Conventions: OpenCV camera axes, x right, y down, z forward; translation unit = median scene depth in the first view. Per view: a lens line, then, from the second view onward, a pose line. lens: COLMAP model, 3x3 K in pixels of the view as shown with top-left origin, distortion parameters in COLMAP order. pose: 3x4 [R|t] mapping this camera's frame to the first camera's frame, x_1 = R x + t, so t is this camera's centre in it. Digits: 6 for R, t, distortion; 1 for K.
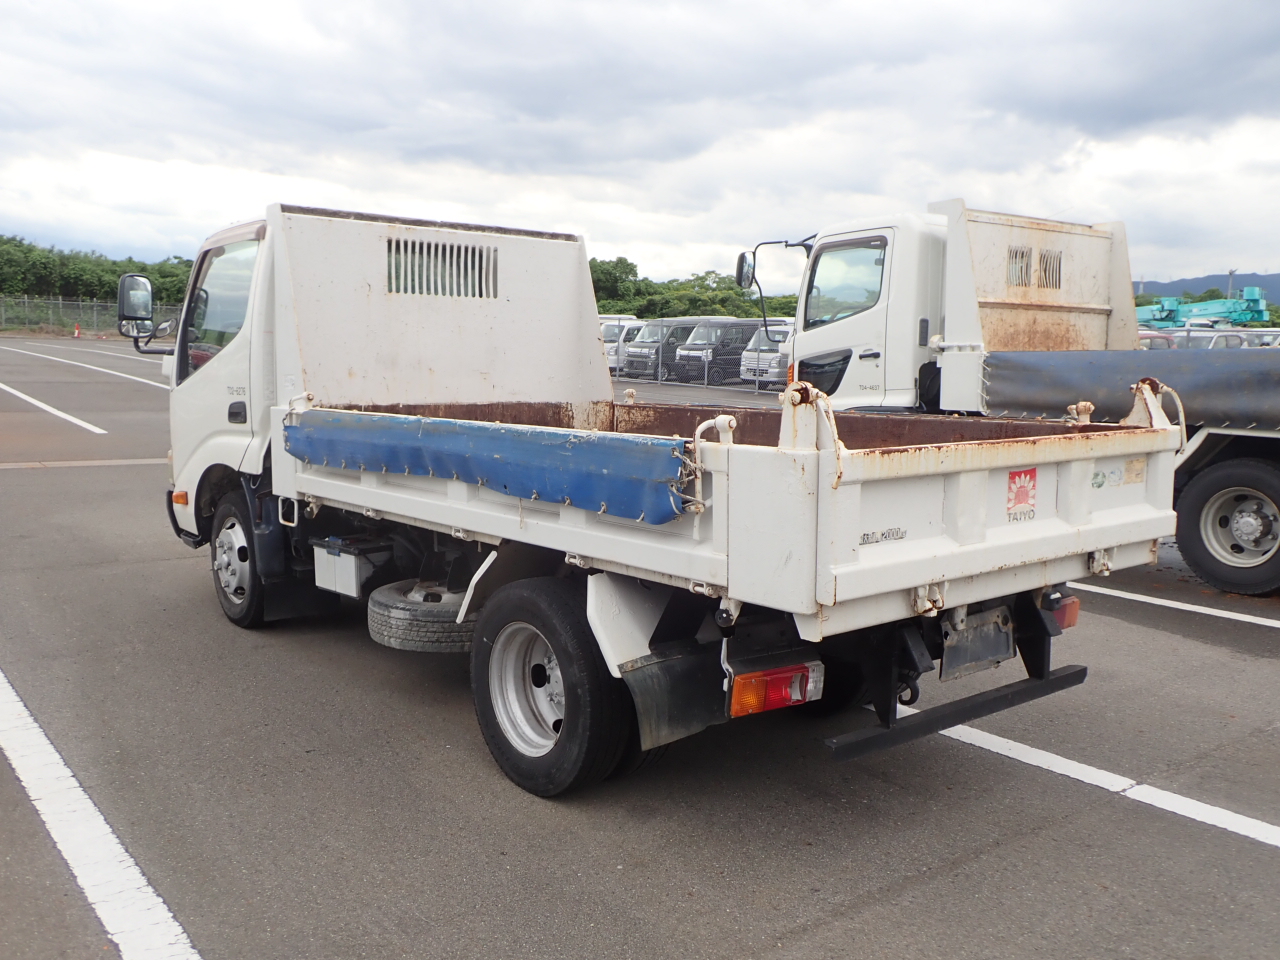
lens RADIAL K [[1123.2, 0, 644.4], [0, 1123.2, 470.6], [0, 0, 1]] dist [0.029497, -0.014663]
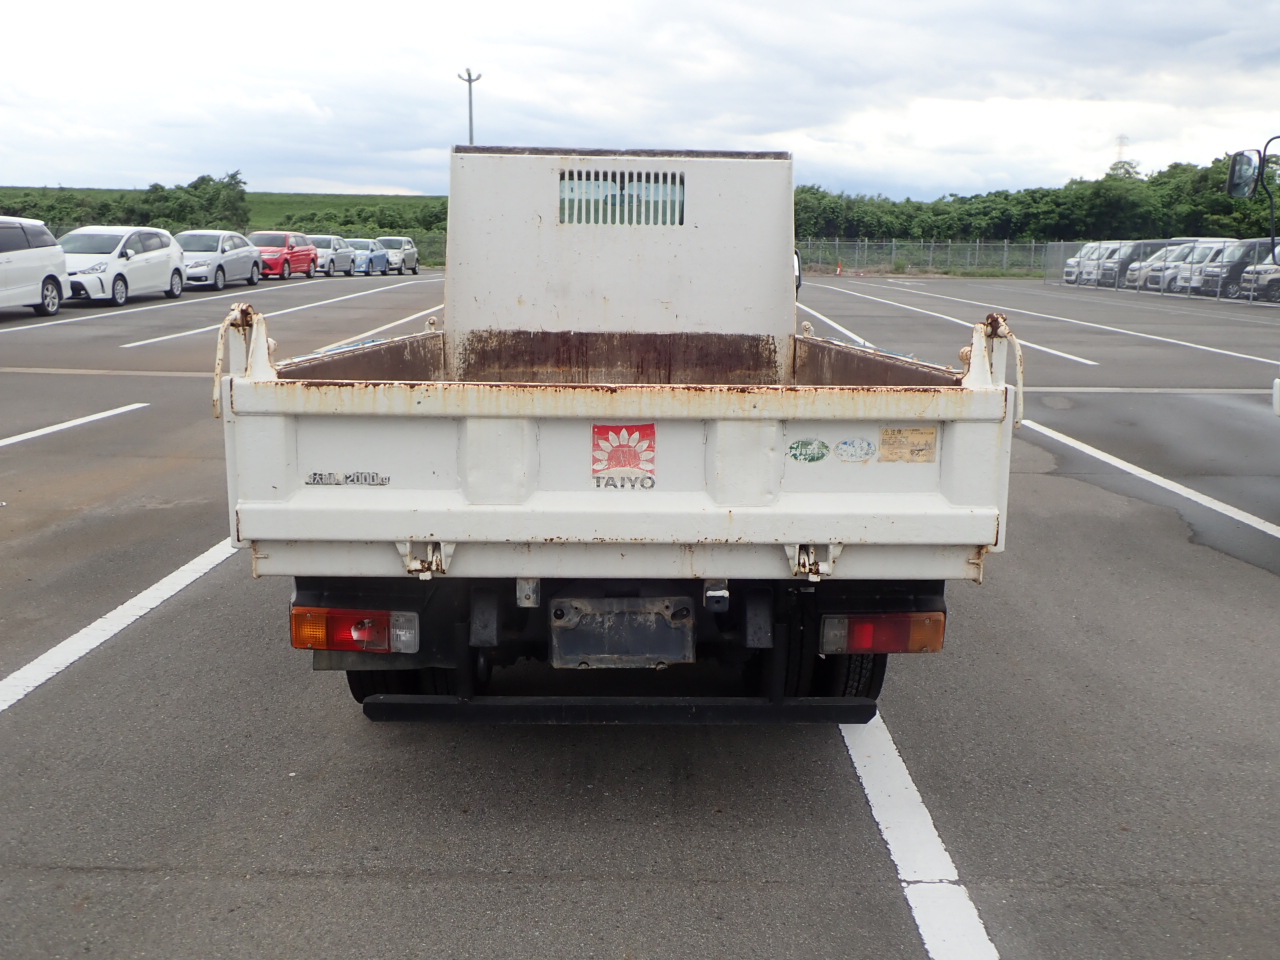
lens RADIAL K [[1123.2, 0, 641.2], [0, 1123.2, 479.5], [0, 0, 1]] dist [0.029497, -0.014663]
pose [[0.779814, 0.106357, -0.616911, 0.485290], [-0.067299, 0.993994, 0.086298, -0.018026], [0.622384, -0.025778, 0.782288, 0.225096]]
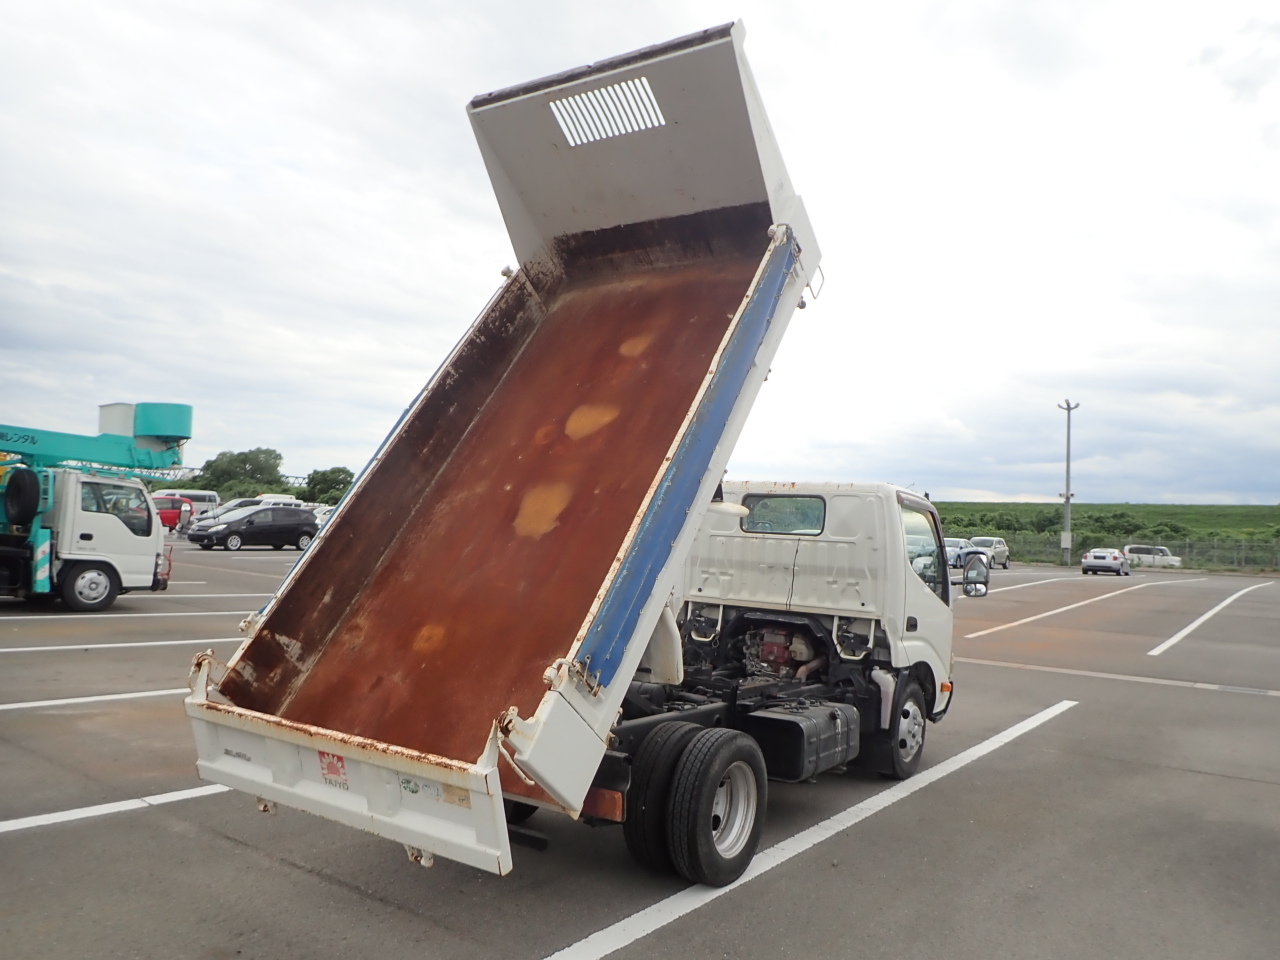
lens RADIAL K [[949.4, 0, 642.0], [0, 949.4, 481.2], [0, 0, 1]] dist [0.010815, -0.006893]
pose [[0.287916, -0.060041, -0.955772, 0.928028], [-0.159143, 0.981156, -0.109576, -0.060186], [0.944340, 0.183653, 0.272935, 0.518234]]
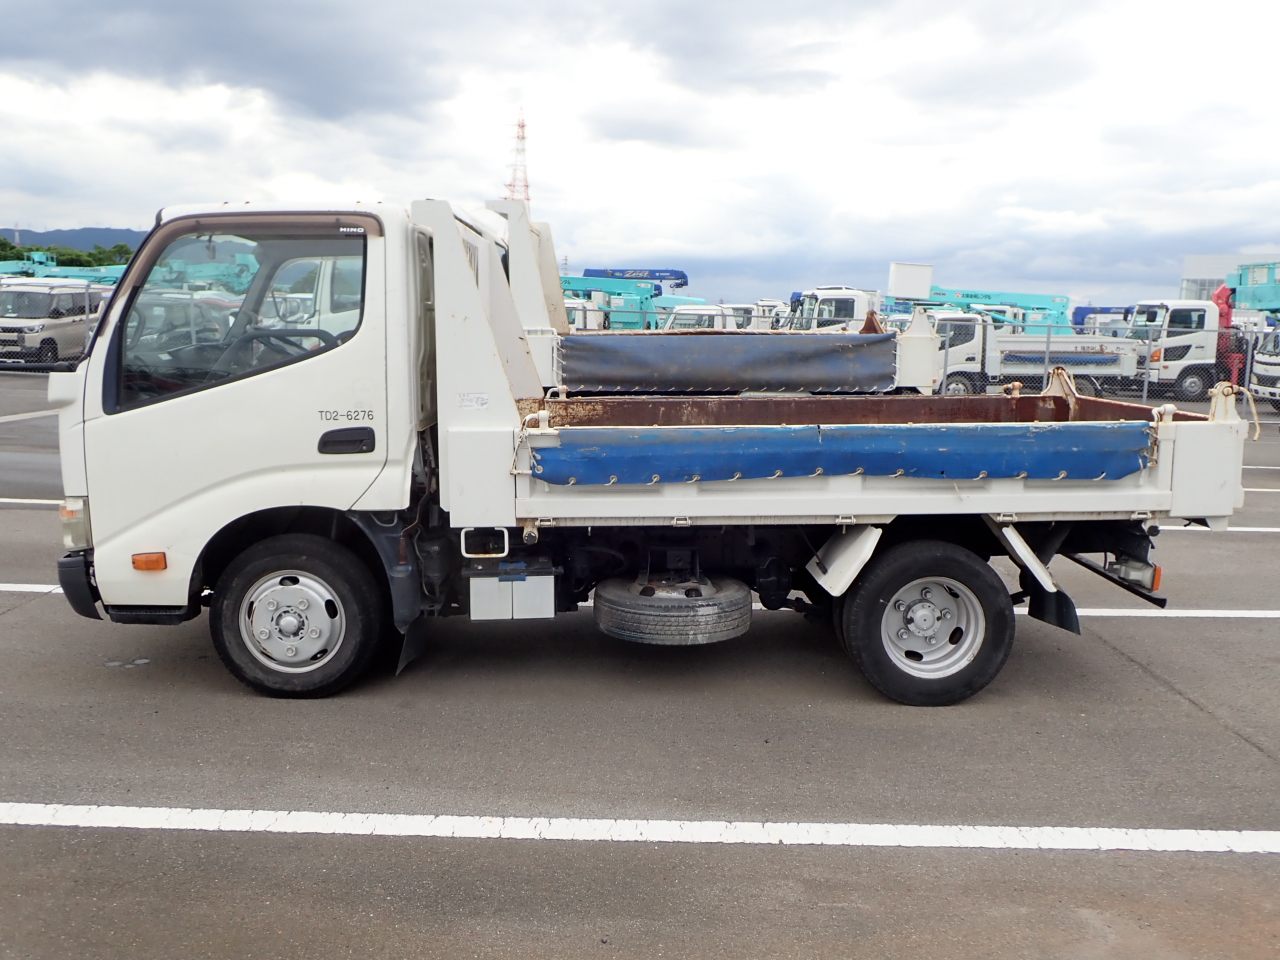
lens RADIAL K [[1123.2, 0, 653.6], [0, 1123.2, 485.8], [0, 0, 1]] dist [0.029497, -0.014663]
pose [[0.611208, -0.121252, 0.782127, -0.856402], [0.080703, 0.992593, 0.090813, -0.073093], [-0.787345, 0.007614, 0.616466, 0.304034]]
